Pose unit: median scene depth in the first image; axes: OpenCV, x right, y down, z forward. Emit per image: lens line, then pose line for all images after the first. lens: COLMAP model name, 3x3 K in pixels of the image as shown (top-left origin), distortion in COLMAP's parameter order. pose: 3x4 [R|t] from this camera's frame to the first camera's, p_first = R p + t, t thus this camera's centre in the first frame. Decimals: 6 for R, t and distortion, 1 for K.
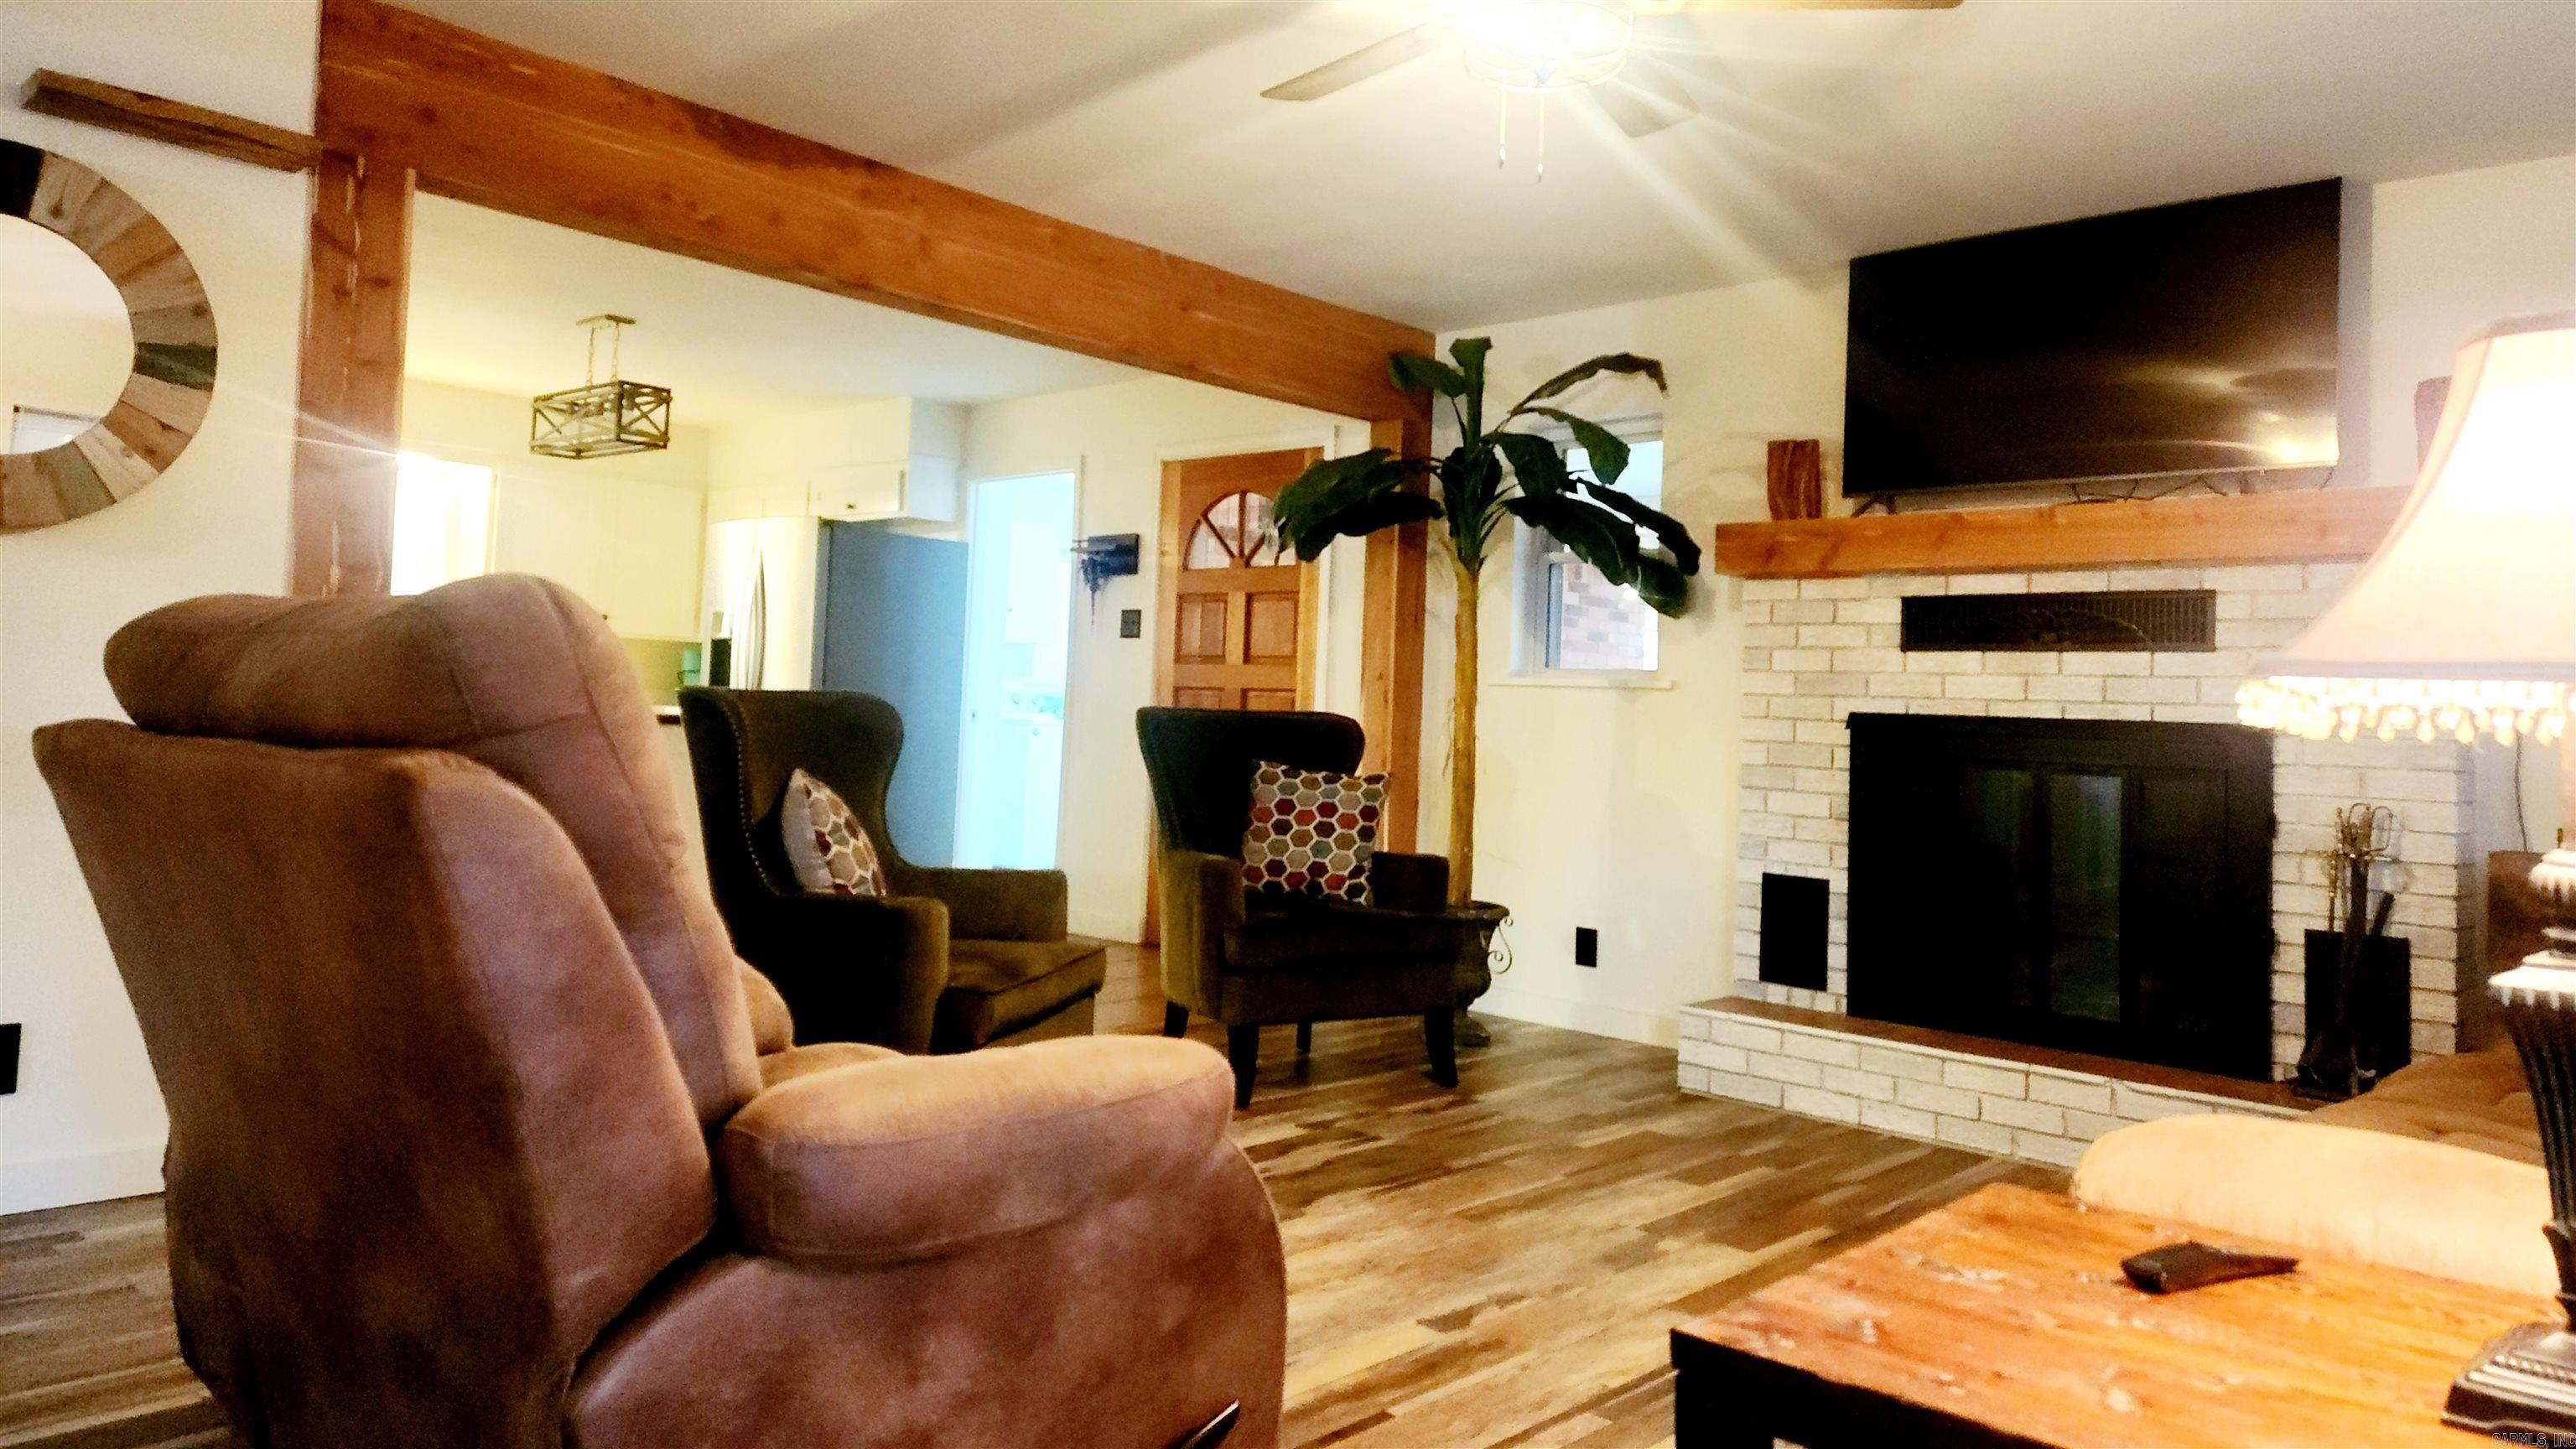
lens RADIAL K [[1714.2, 0, 1271.0], [0, 1714.2, 630.3], [0, 0, 1]] dist [0.083682, -0.062745]
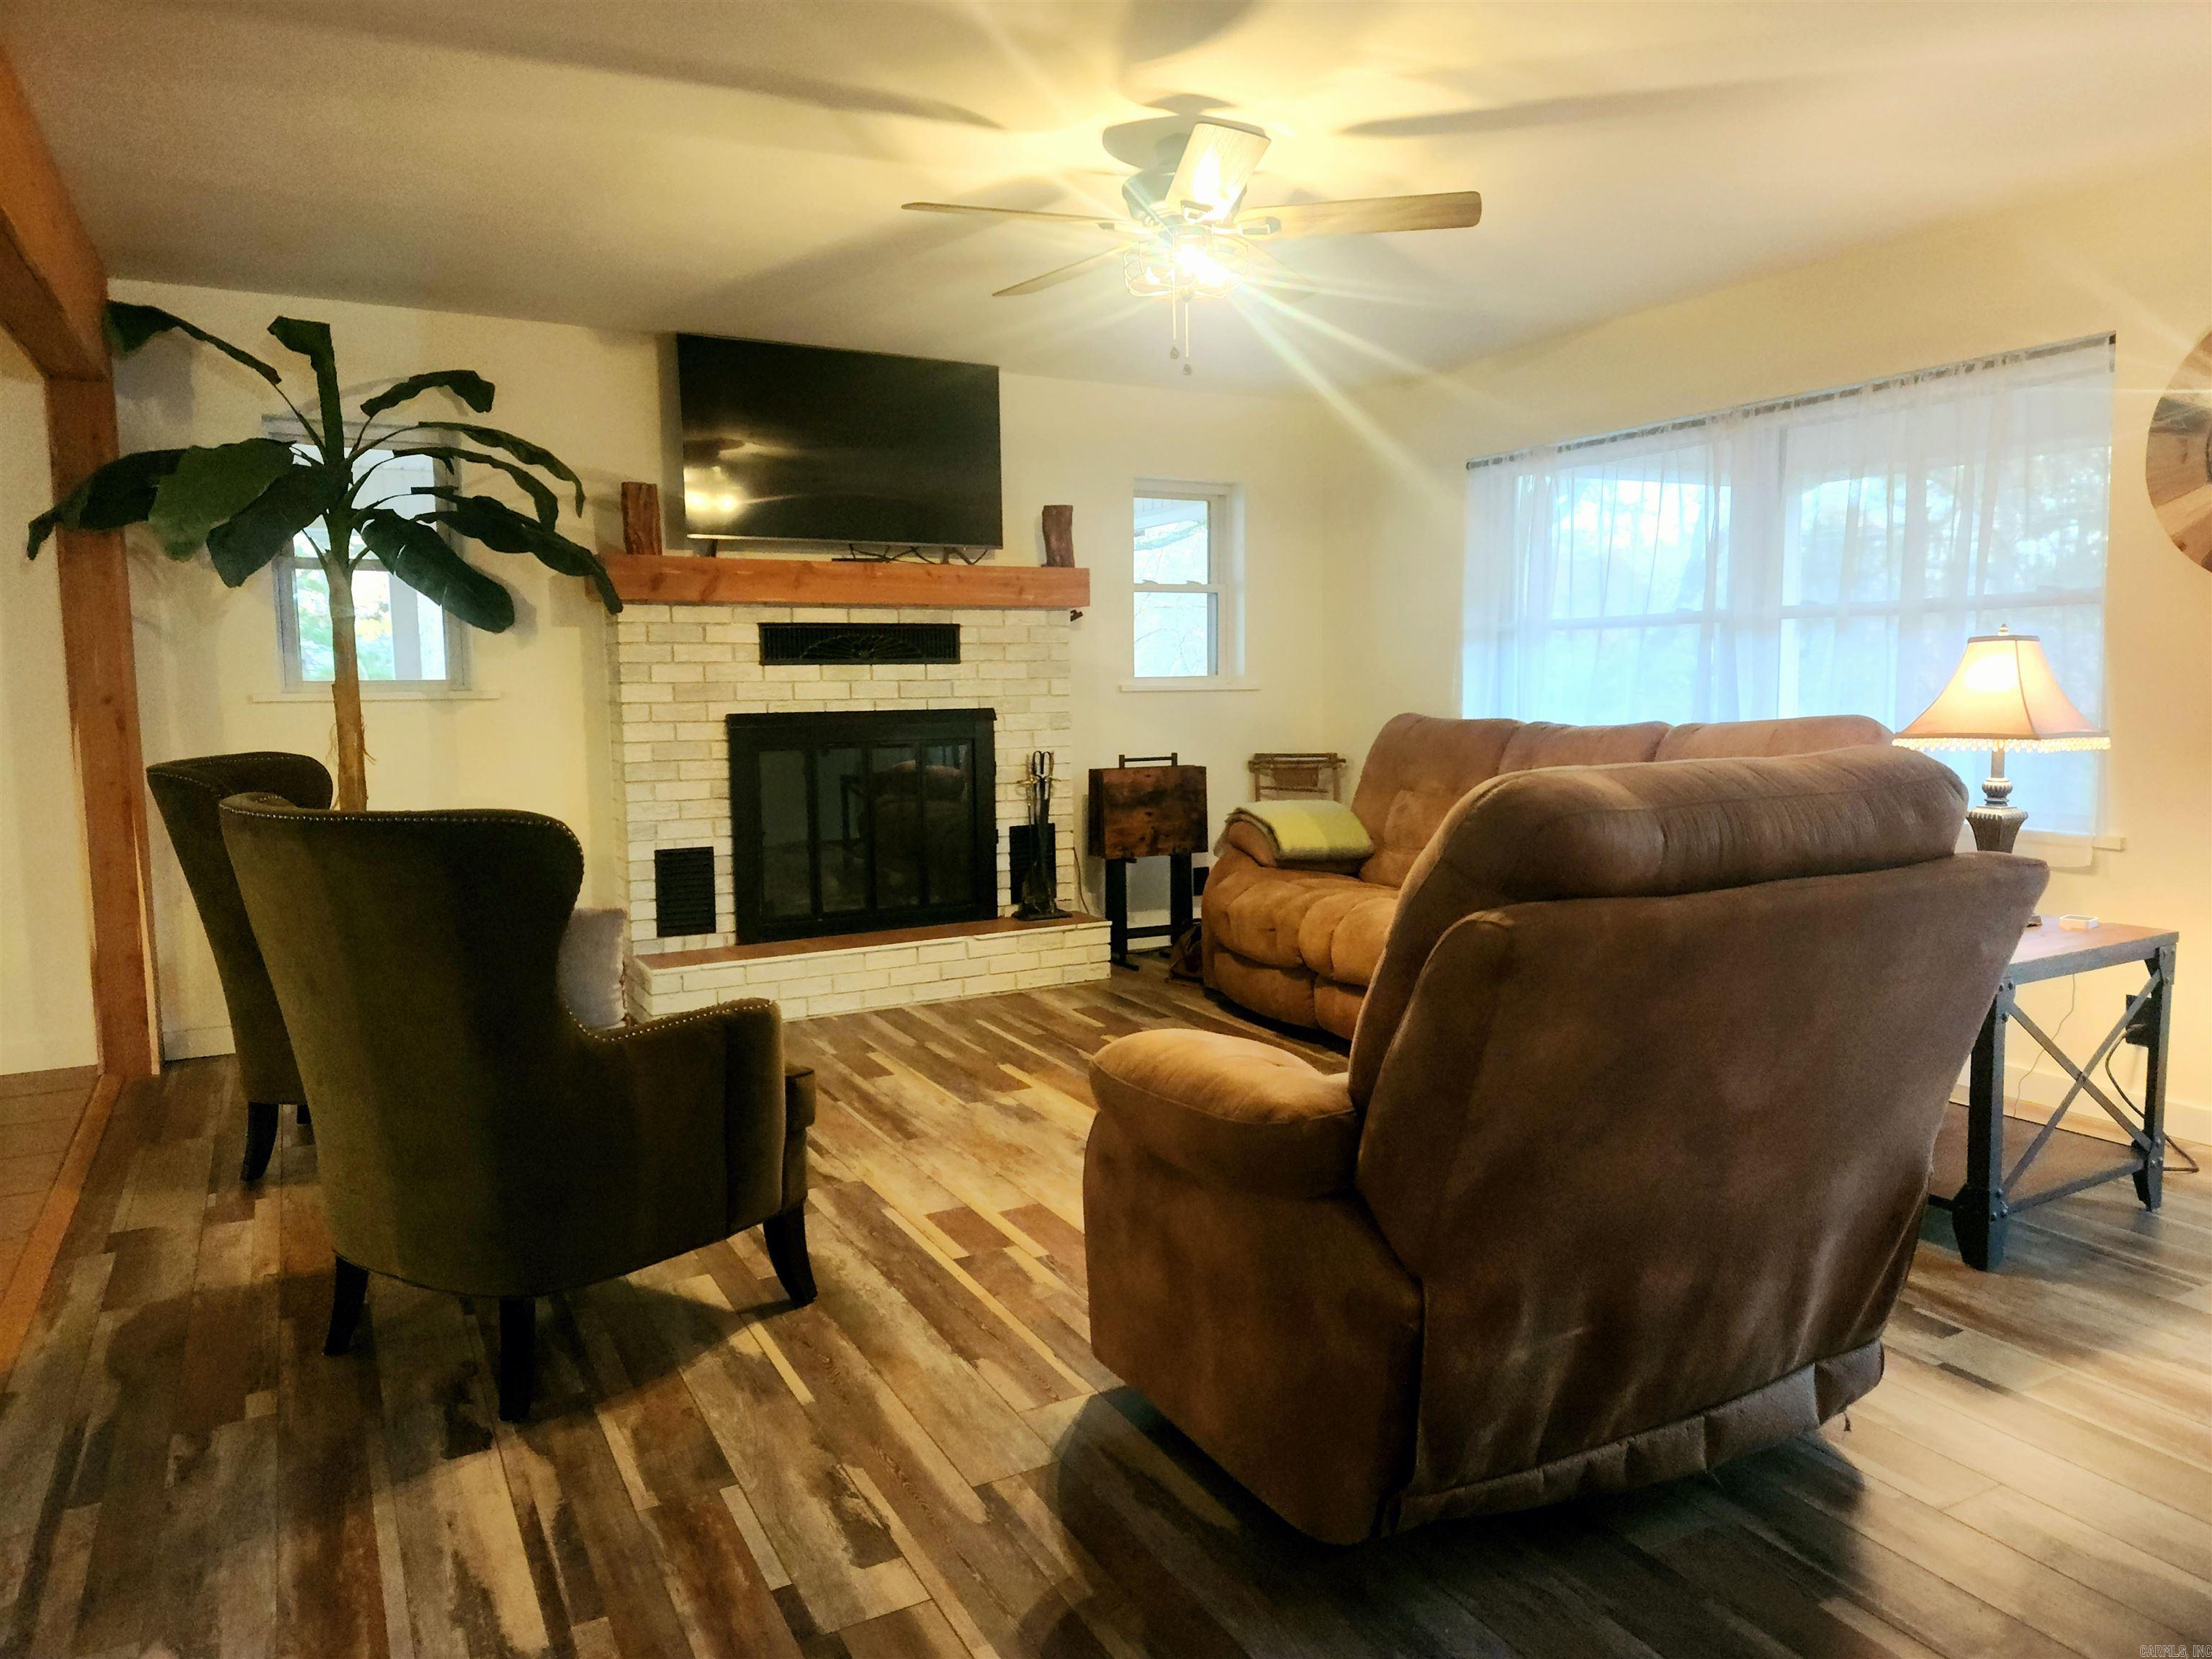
lens RADIAL K [[1475.5, 0, 1133.2], [0, 1475.5, 814.7], [0, 0, 1]] dist [0.085072, -0.067709]
pose [[0.296280, -0.135806, 0.945397, -0.625434], [-0.023849, 0.988479, 0.149468, -0.050342], [-0.954803, -0.066831, 0.289628, 0.396243]]
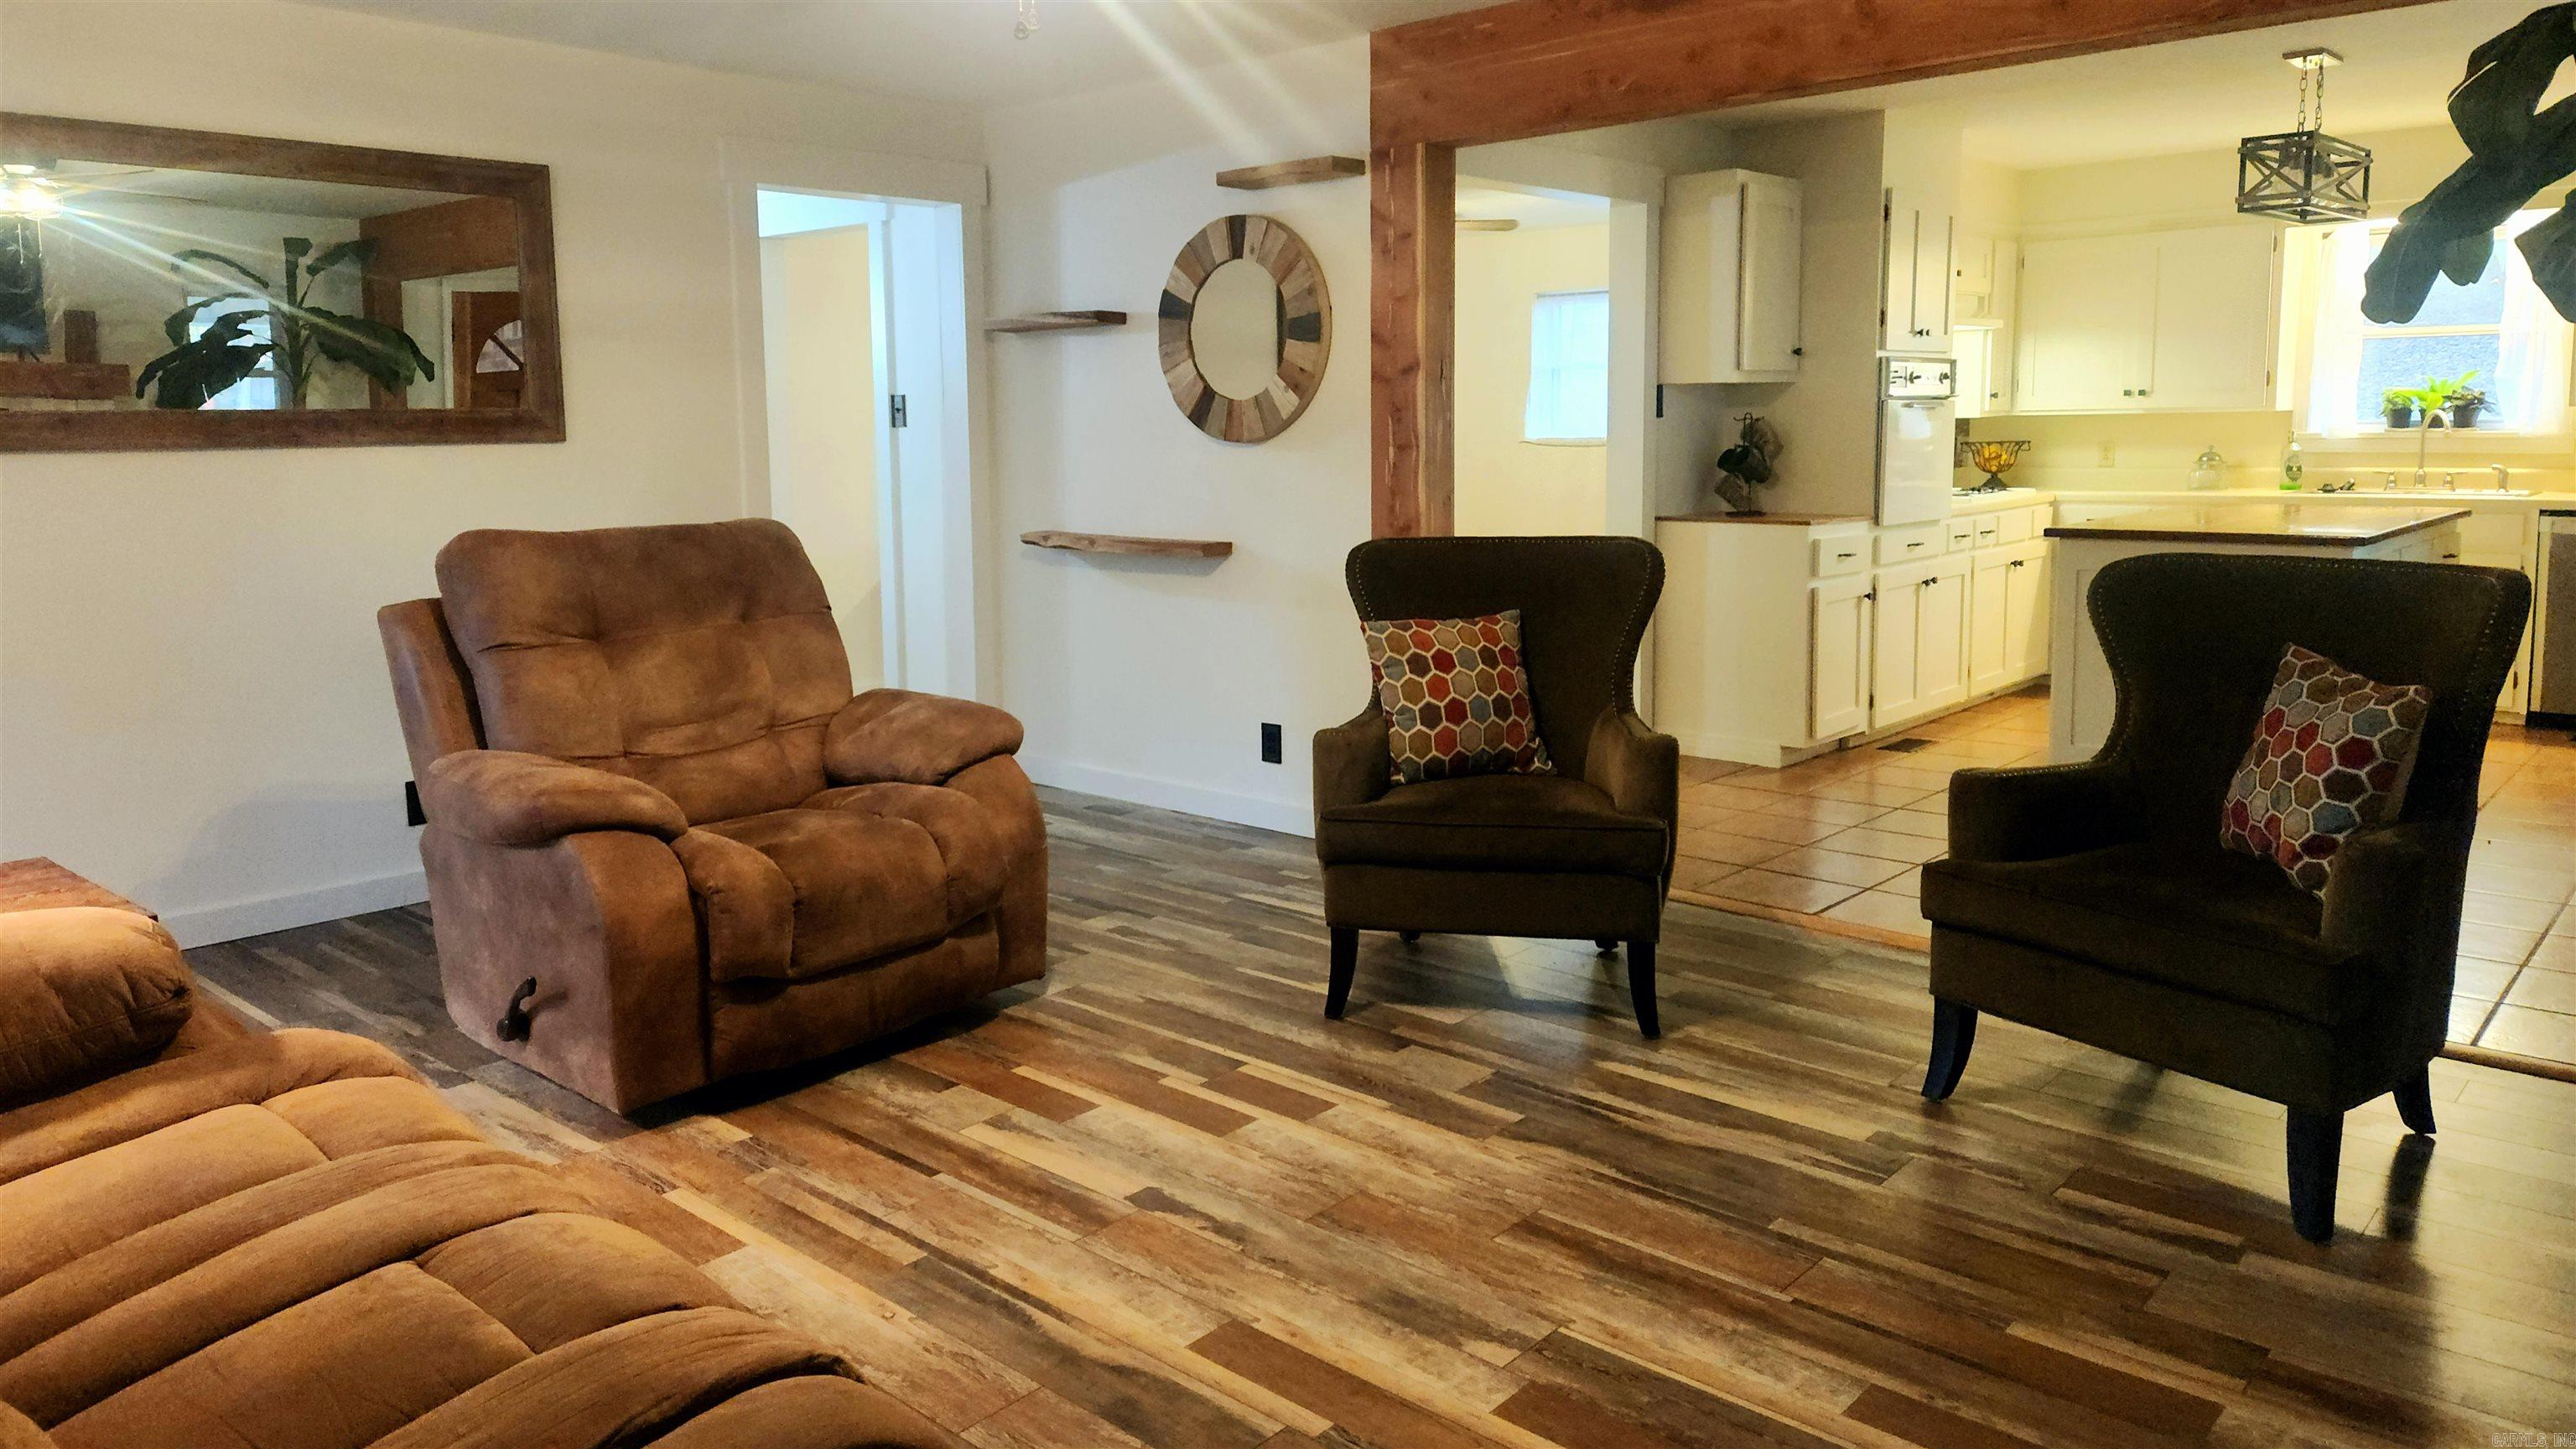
lens RADIAL K [[1714.2, 0, 1237.5], [0, 1714.2, 600.5], [0, 0, 1]] dist [0.083682, -0.062745]
pose [[0.009488, 0.060144, -0.998145, 0.660909], [0.064504, 0.996074, 0.060632, -0.003947], [0.997872, -0.064959, 0.005571, 0.649361]]
